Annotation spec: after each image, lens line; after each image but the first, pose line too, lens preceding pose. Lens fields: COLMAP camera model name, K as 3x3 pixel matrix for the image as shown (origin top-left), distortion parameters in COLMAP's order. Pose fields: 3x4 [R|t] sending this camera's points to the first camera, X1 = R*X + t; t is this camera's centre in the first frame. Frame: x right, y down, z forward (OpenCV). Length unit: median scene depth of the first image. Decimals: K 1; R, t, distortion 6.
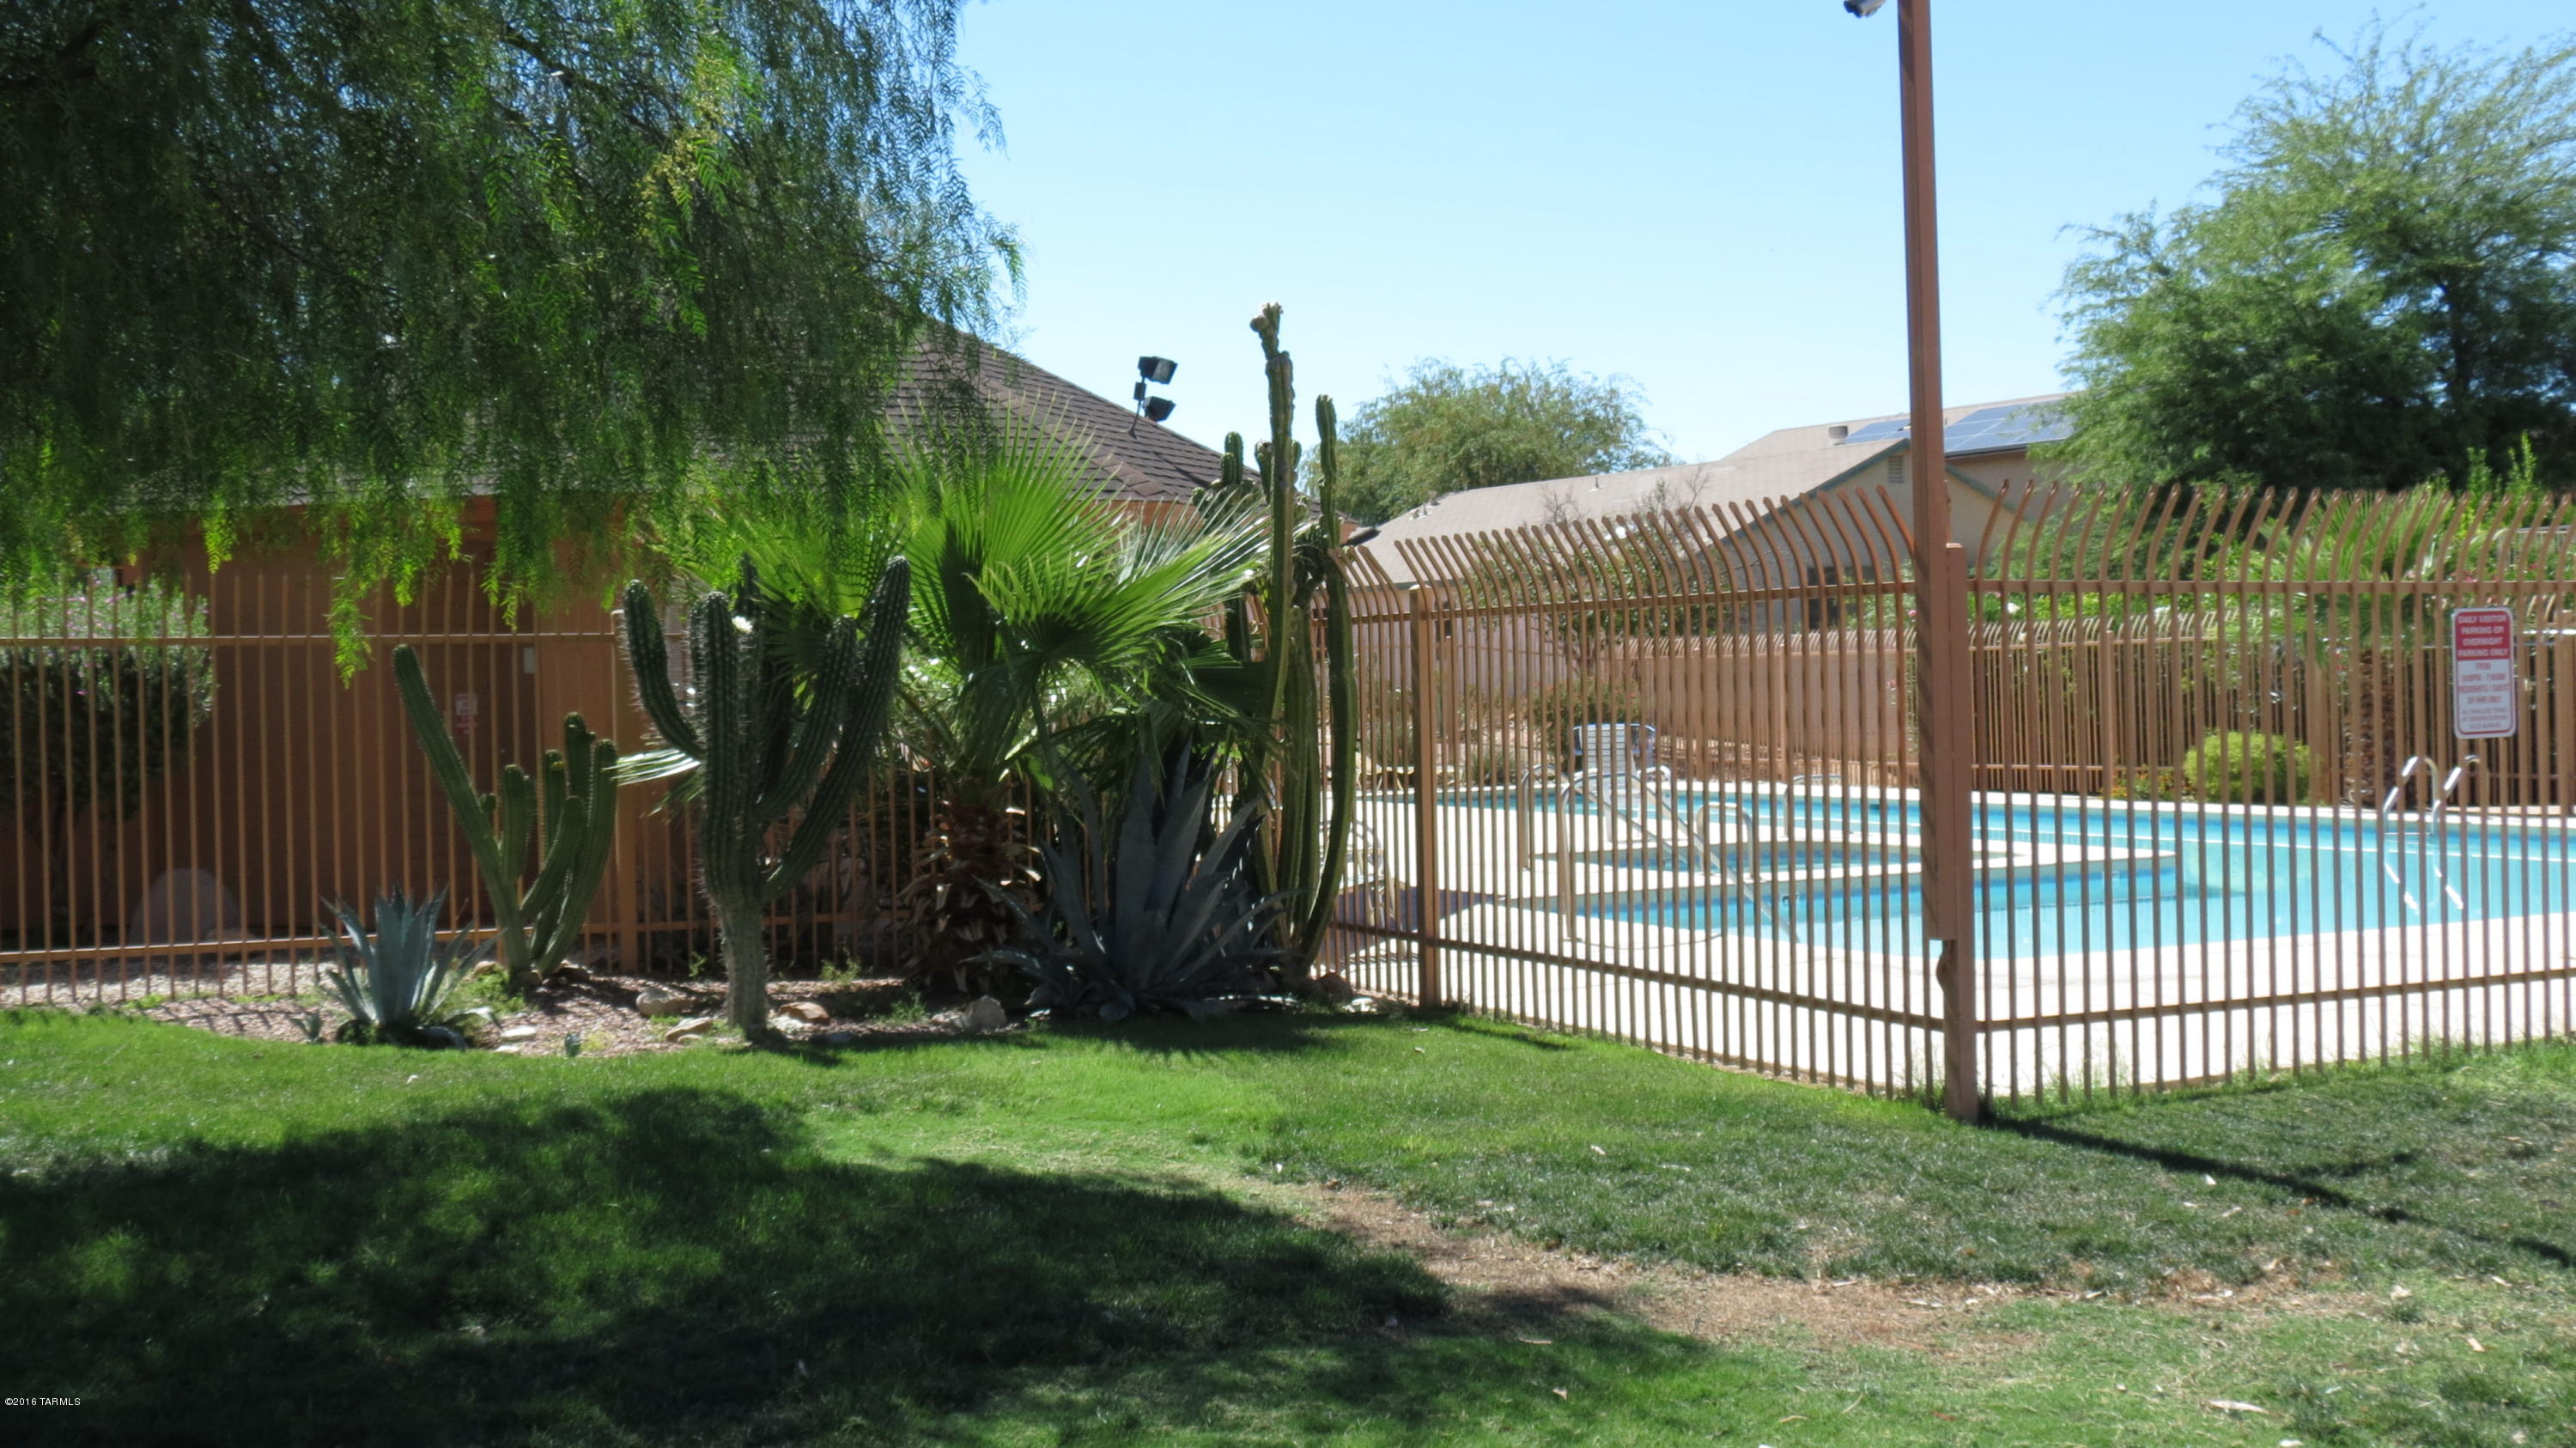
lens RADIAL K [[2997.6, 0, 1288.5], [0, 2997.6, 725.4], [0, 0, 1]] dist [-0.035085, 0.000000]
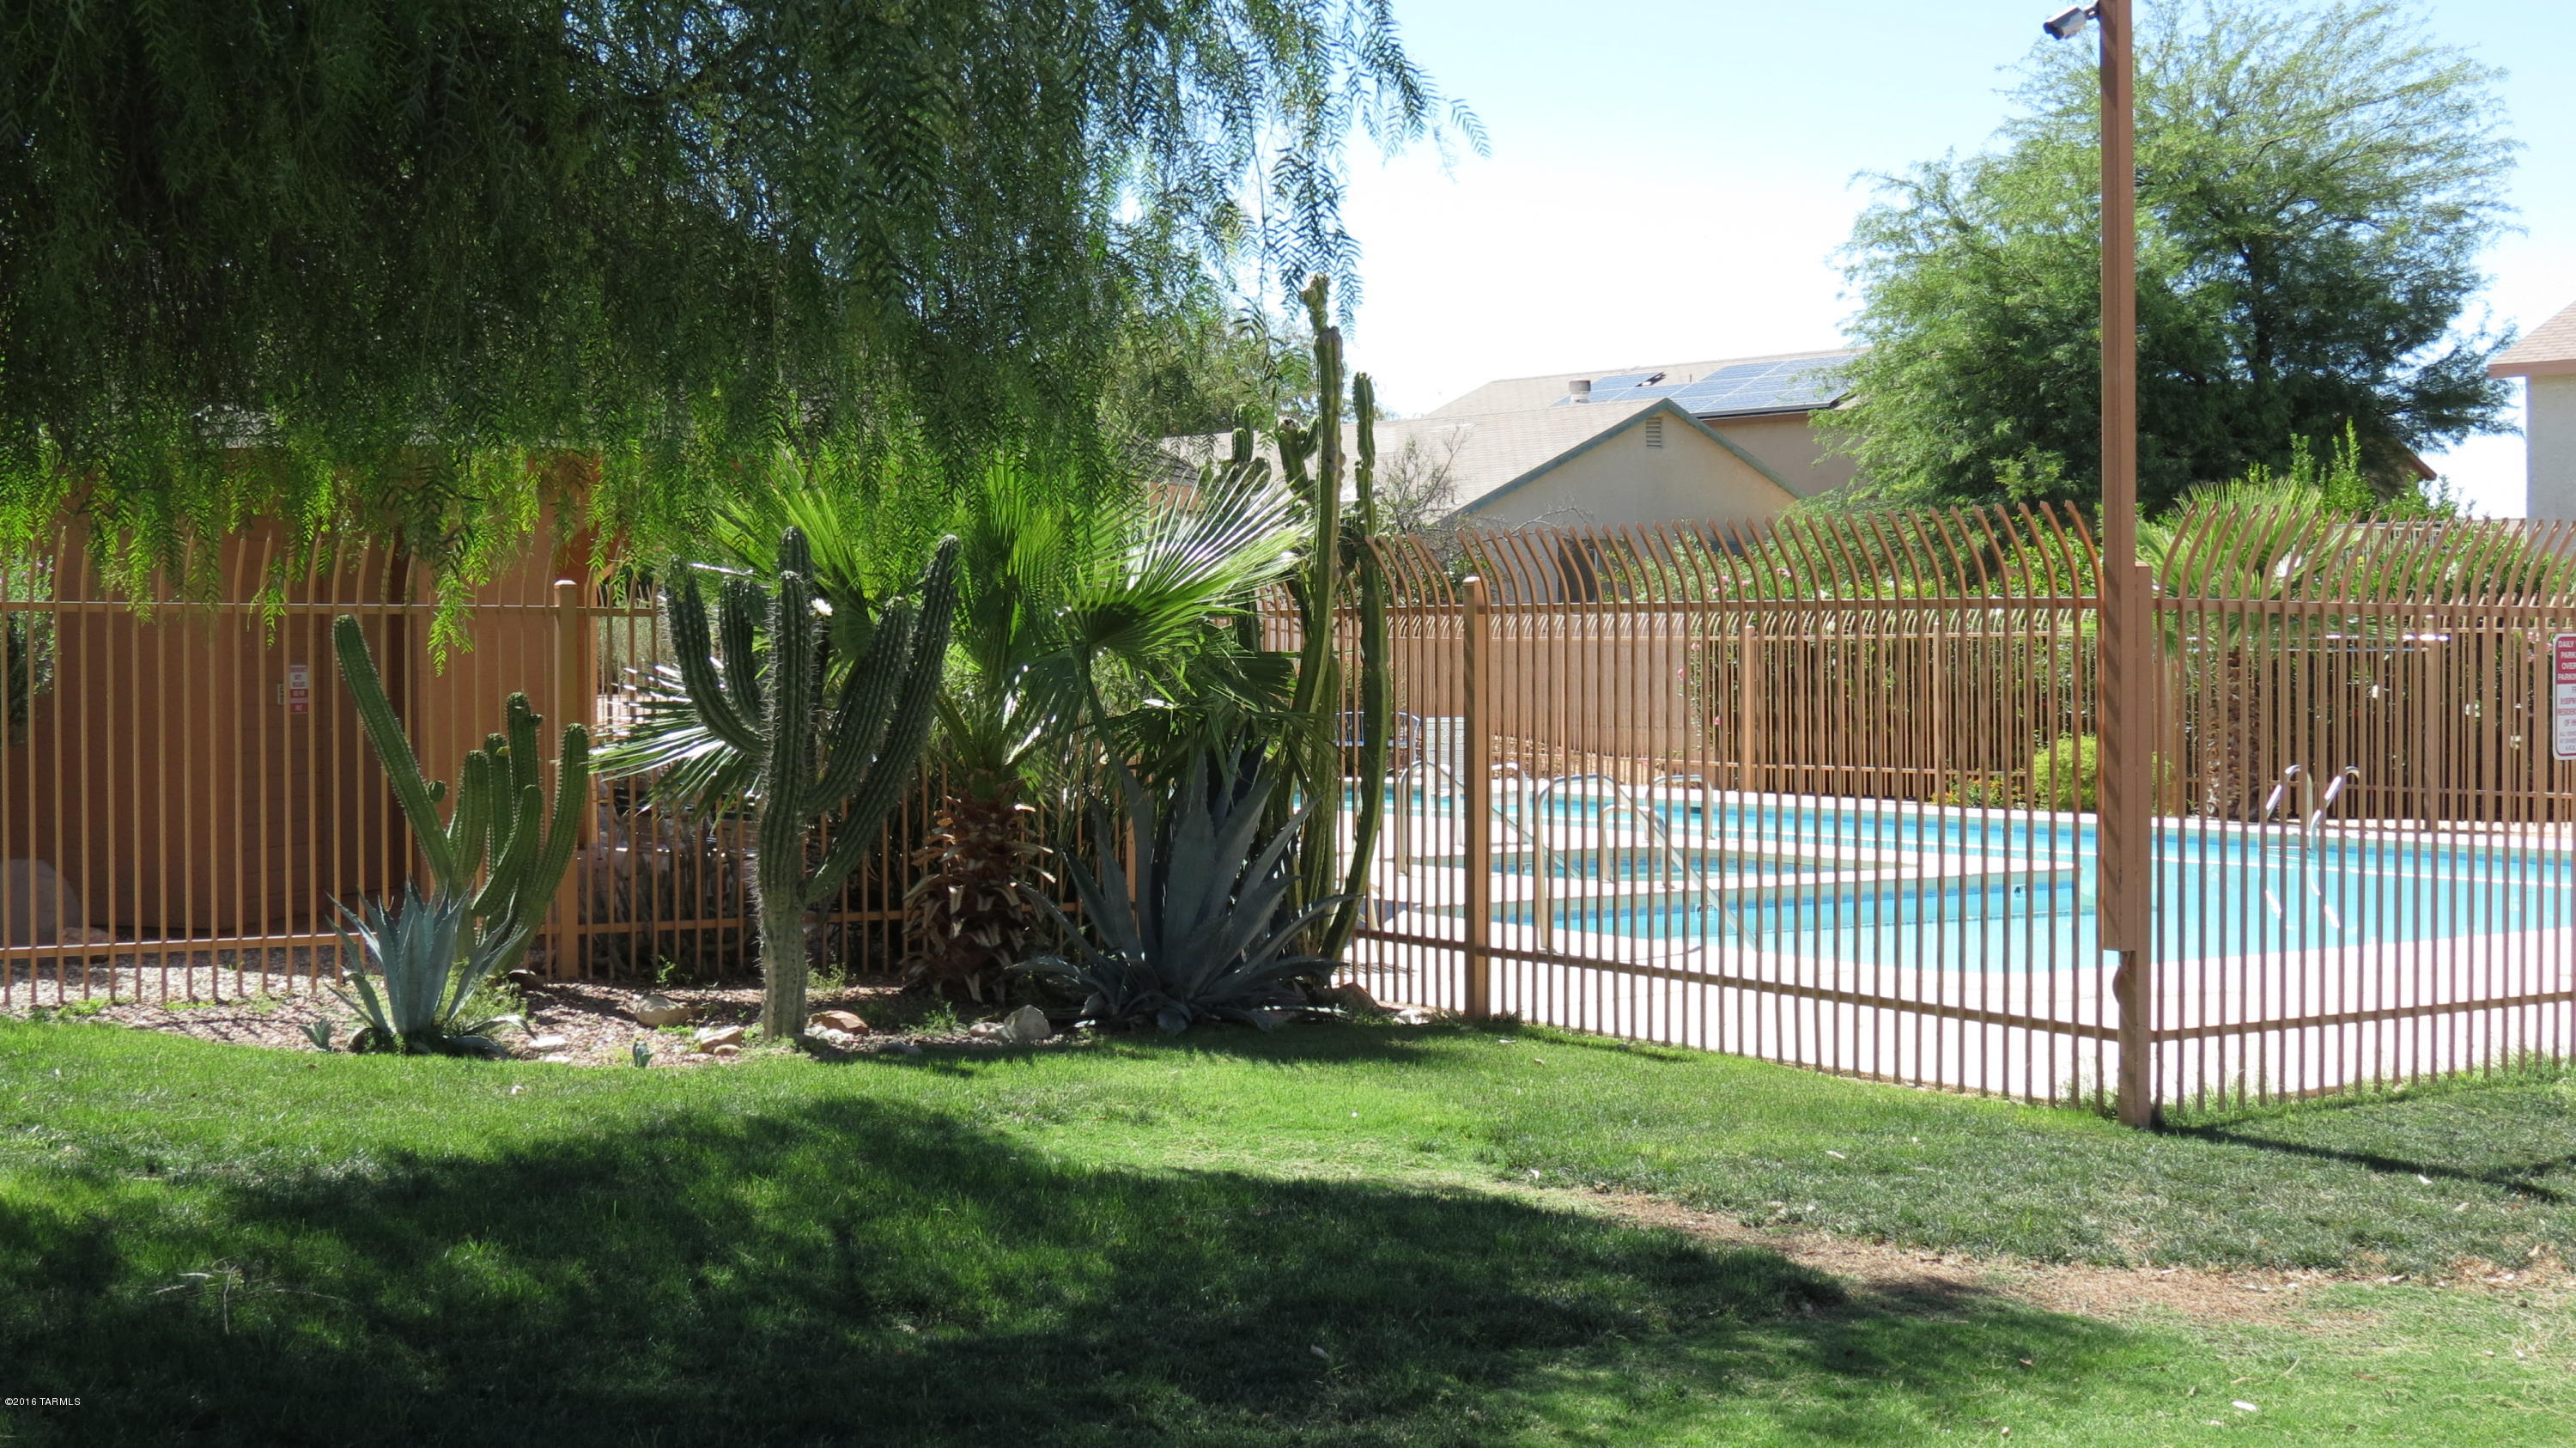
lens RADIAL K [[3618.8, 0, 1287.5], [0, 3618.8, 726.2], [0, 0, 1]] dist [-0.055304, 0.000000]
pose [[0.985942, 0.017390, 0.166181, -0.195131], [-0.018695, 0.999805, 0.006291, -0.005374], [-0.166039, -0.009309, 0.986075, -0.119756]]
